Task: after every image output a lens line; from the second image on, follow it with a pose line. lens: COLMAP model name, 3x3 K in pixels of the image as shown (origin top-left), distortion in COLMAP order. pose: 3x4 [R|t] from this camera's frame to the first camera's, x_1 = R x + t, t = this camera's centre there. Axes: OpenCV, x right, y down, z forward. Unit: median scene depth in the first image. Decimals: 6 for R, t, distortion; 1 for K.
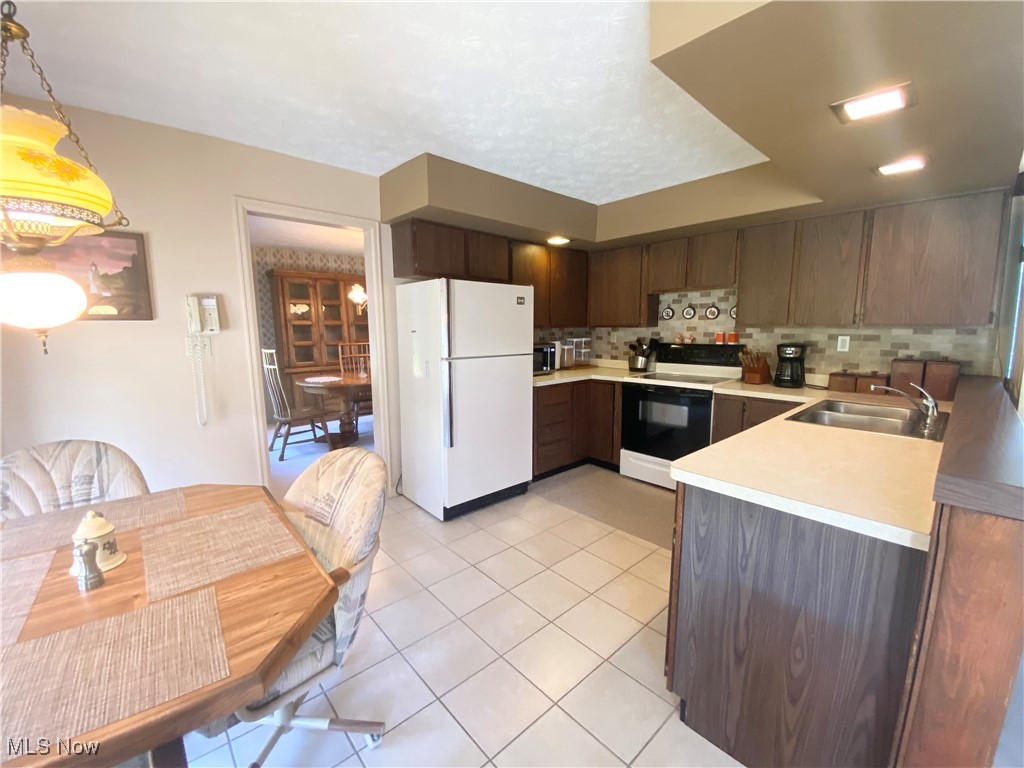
lens RADIAL K [[417.2, 0, 512.0], [0, 417.2, 384.0], [0, 0, 1]] dist [0.023293, -0.022181]
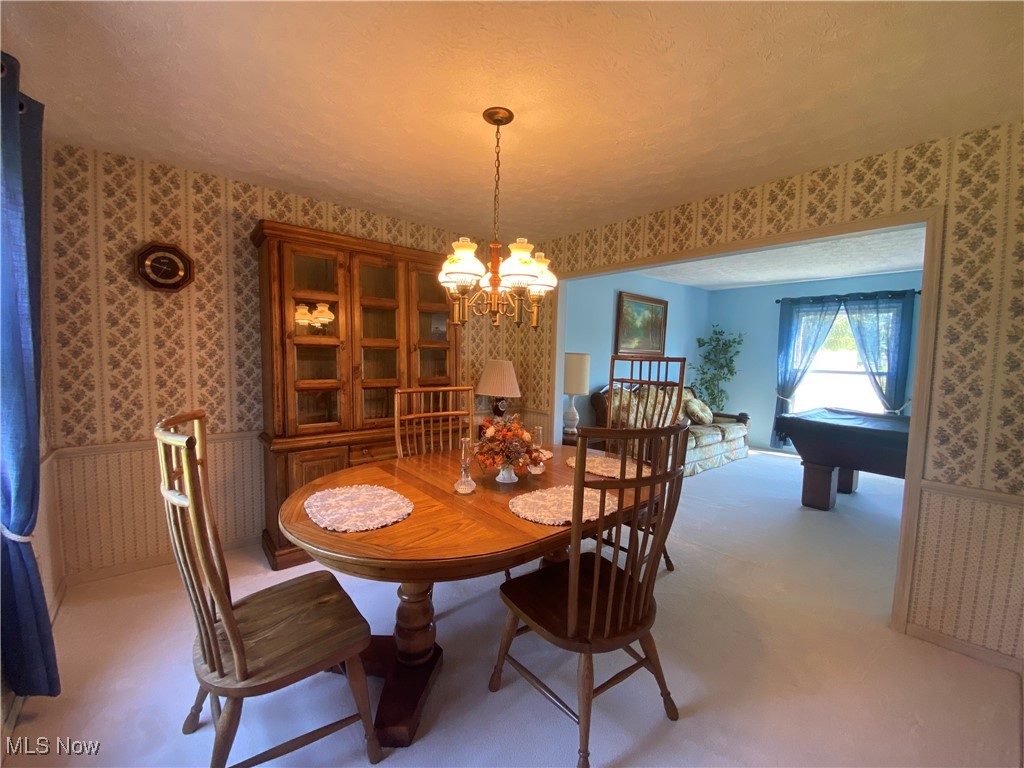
lens RADIAL K [[417.2, 0, 512.0], [0, 417.2, 384.0], [0, 0, 1]] dist [0.023293, -0.022181]
pose [[0.998432, 0.033519, -0.044837, -0.253550], [-0.036419, 0.997187, -0.065513, -0.072835], [0.042515, 0.067043, 0.996844, 0.529370]]
